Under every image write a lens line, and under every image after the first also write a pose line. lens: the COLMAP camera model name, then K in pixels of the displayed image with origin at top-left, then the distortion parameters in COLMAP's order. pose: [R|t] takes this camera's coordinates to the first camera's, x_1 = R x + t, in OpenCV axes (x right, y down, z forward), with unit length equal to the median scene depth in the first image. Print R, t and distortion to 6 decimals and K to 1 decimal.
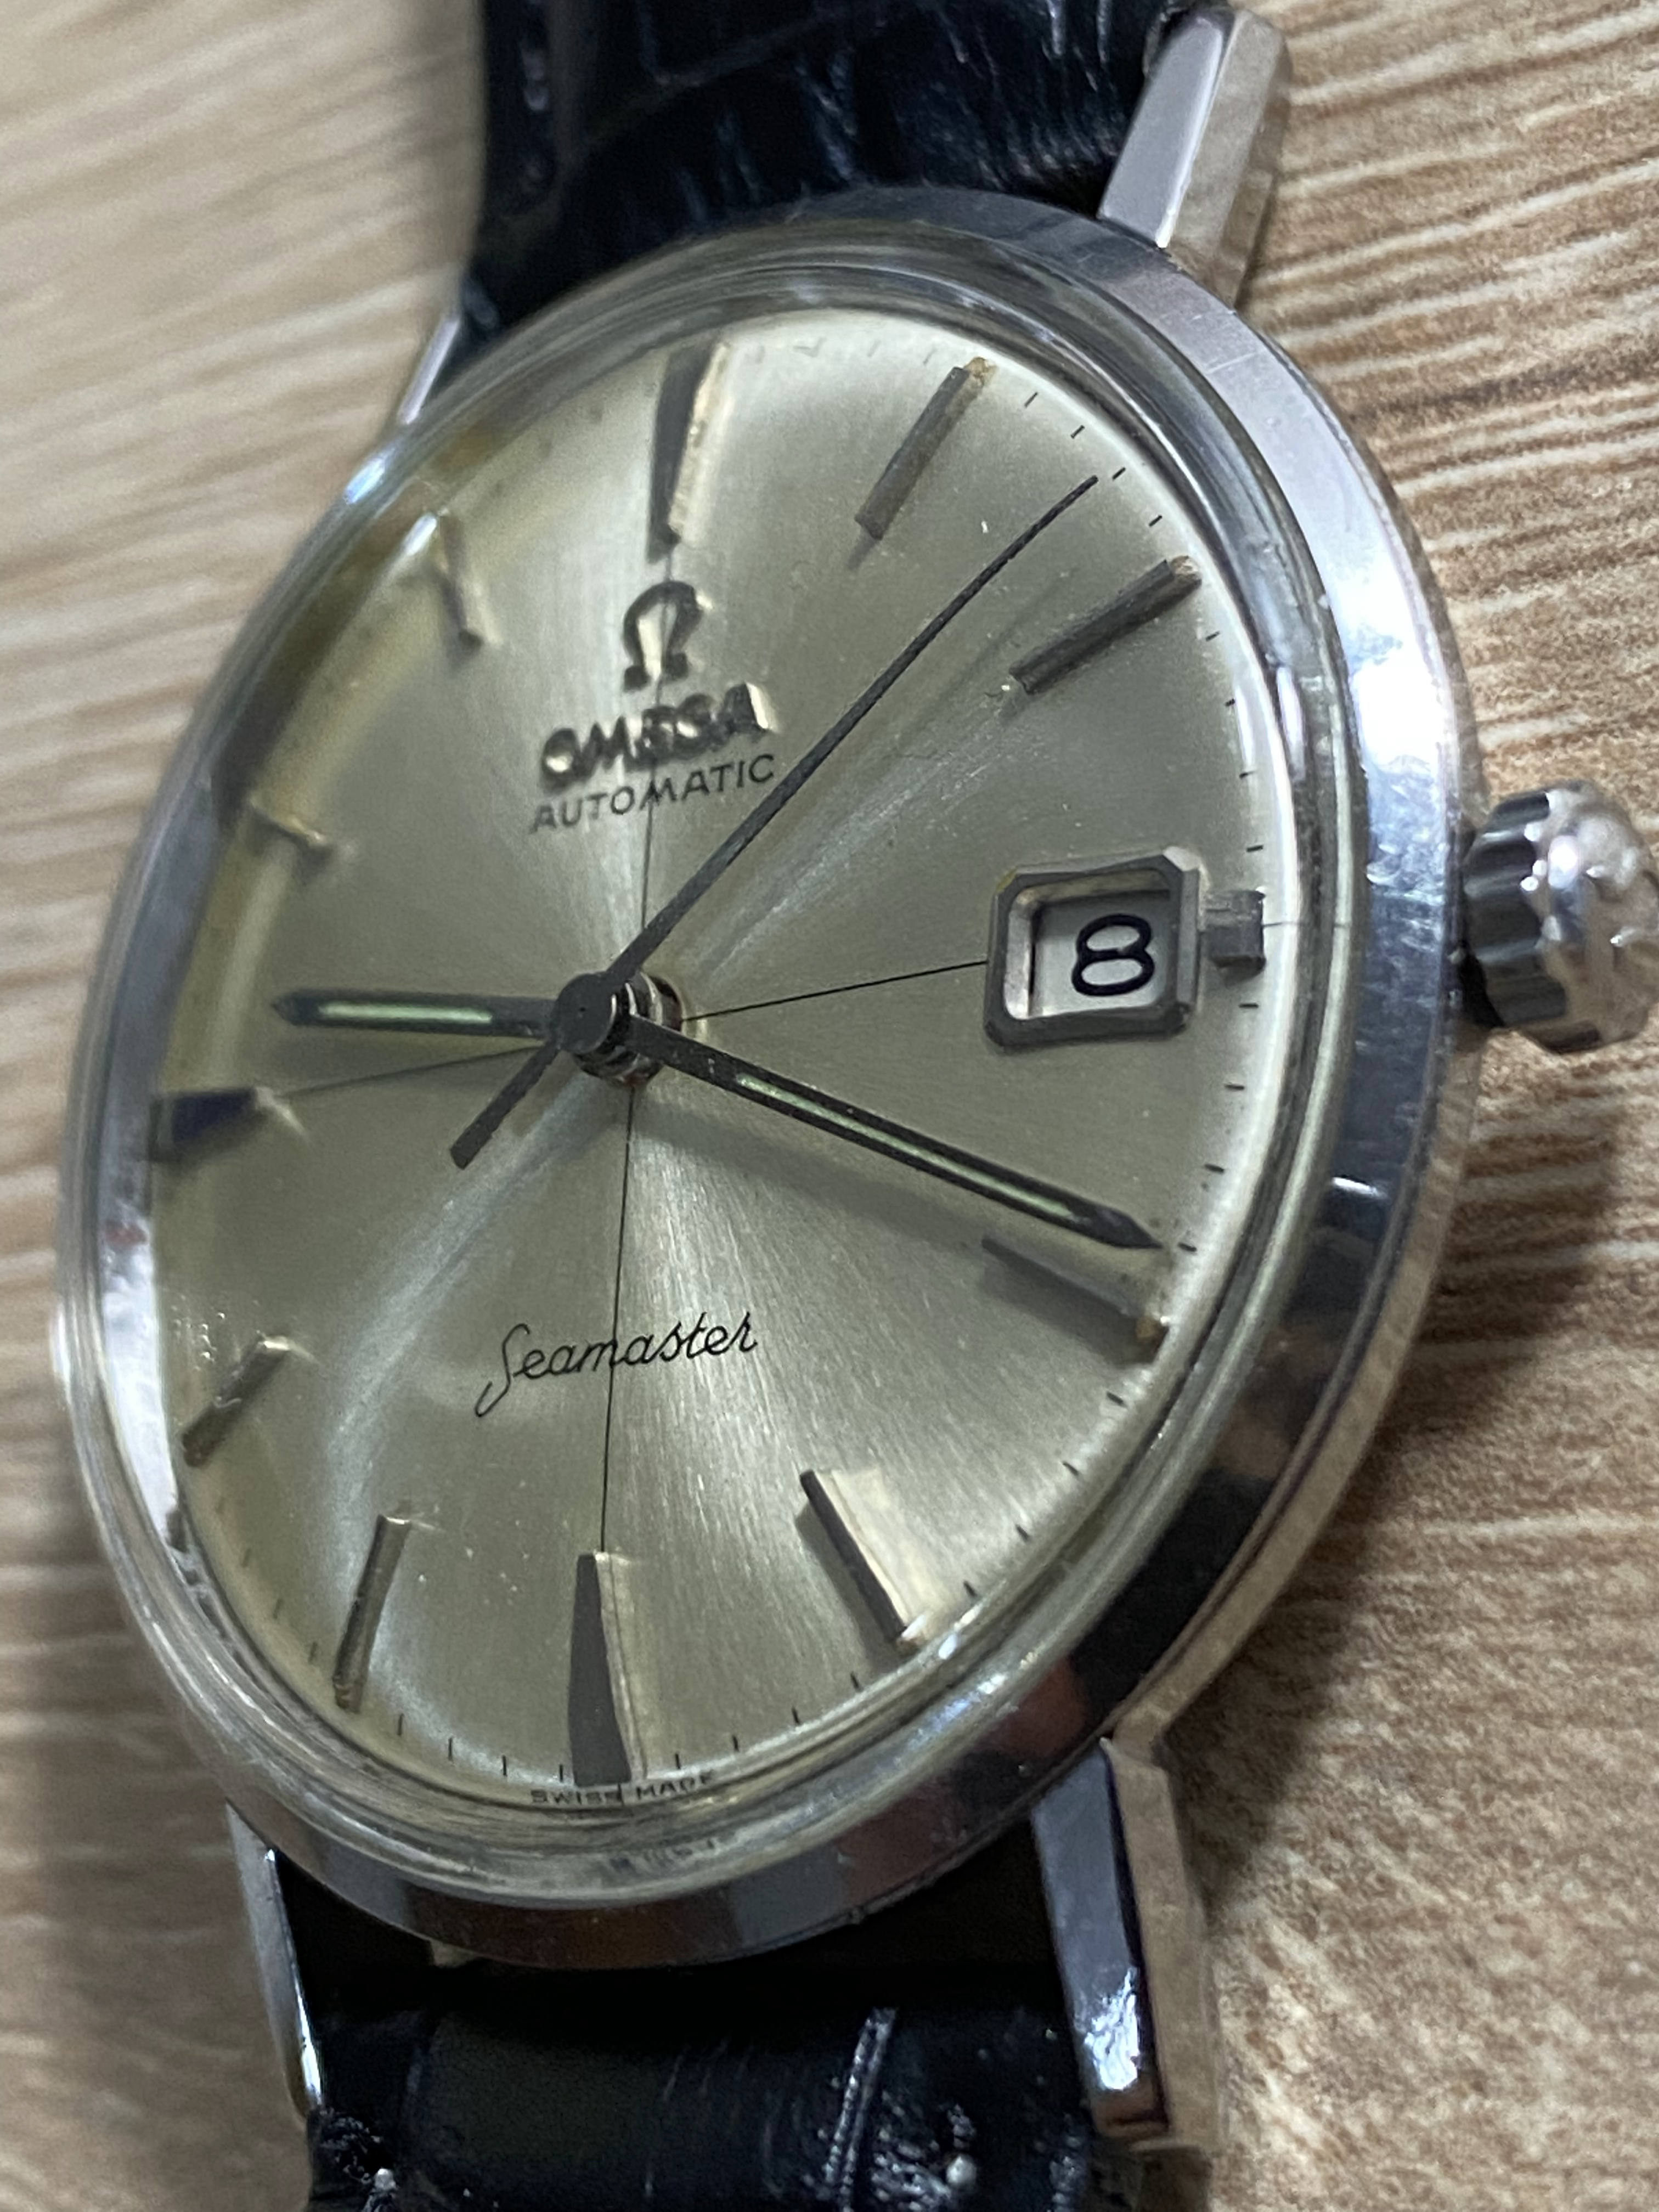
lens RADIAL K [[4312.4, 0, 828.9], [0, 4312.4, 1102.4], [0, 0, 1]] dist [0.132489, 0.000000]
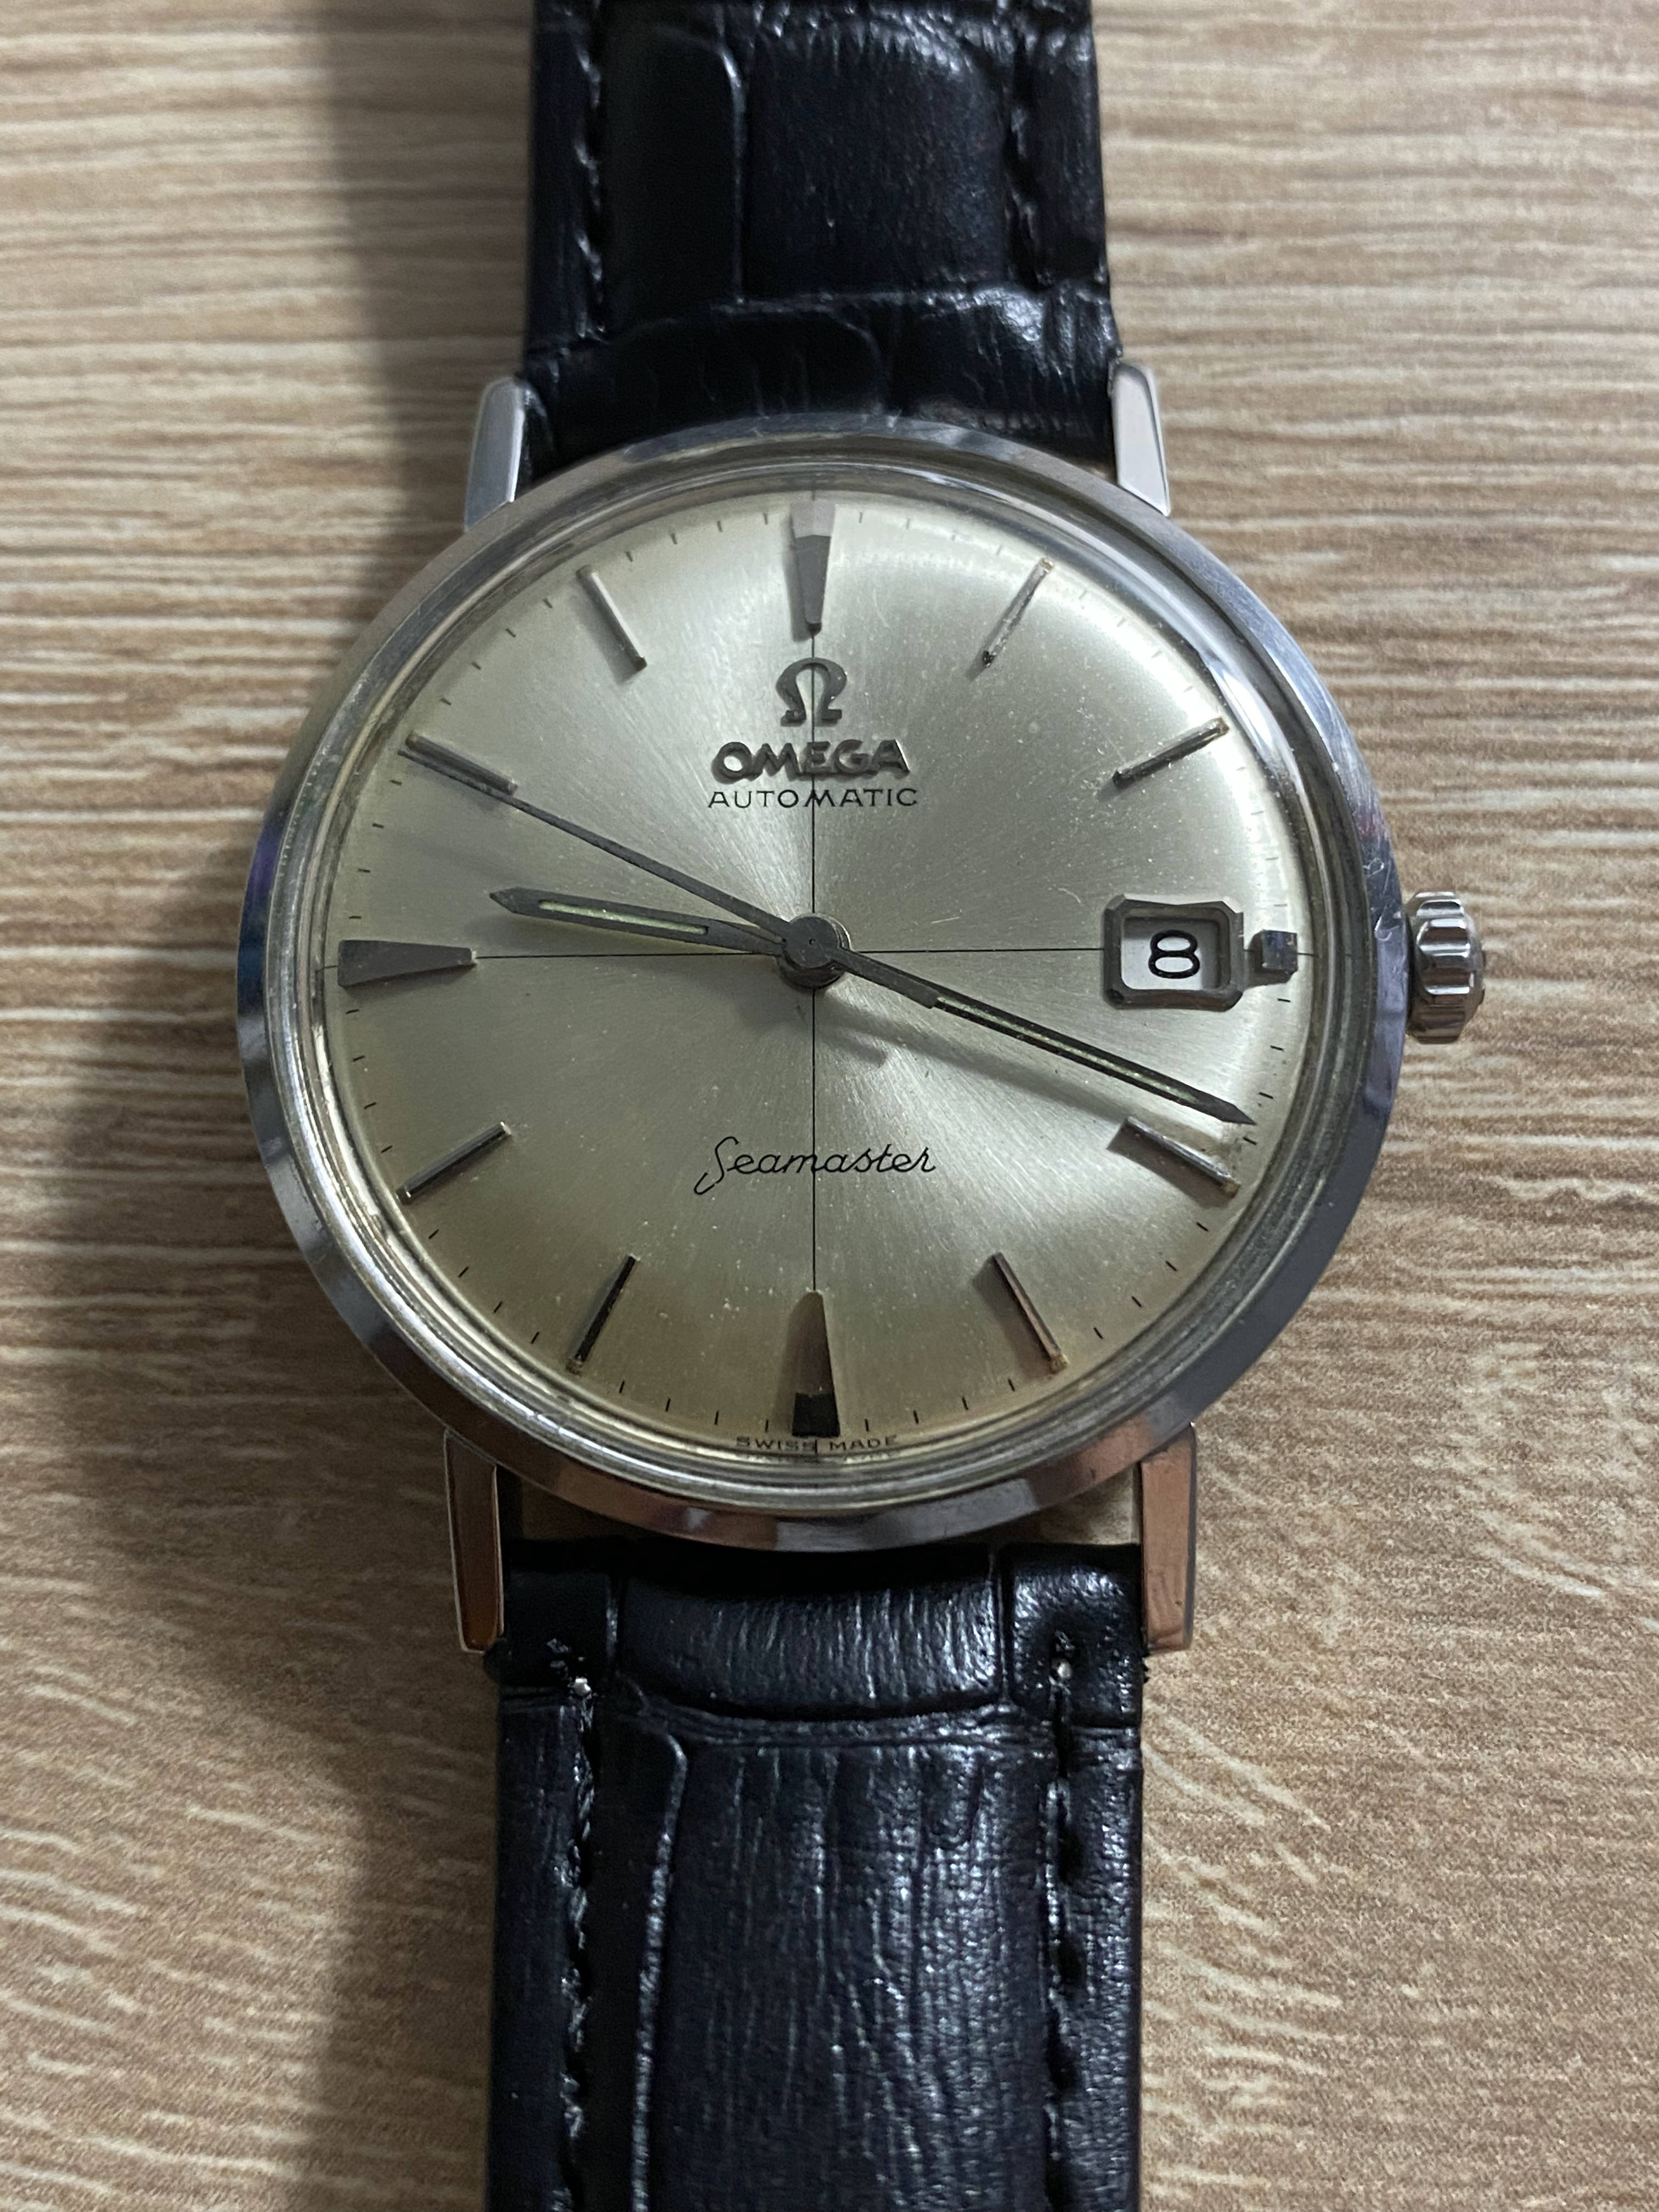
lens RADIAL K [[2647.1, 0, 816.9], [0, 2647.1, 1095.8], [0, 0, 1]] dist [0.130655, 0.000000]
pose [[0.809731, 0.060901, 0.583632, -0.640975], [-0.118421, 0.991096, 0.060878, -0.025799], [-0.574728, -0.118409, 0.809733, 0.237160]]
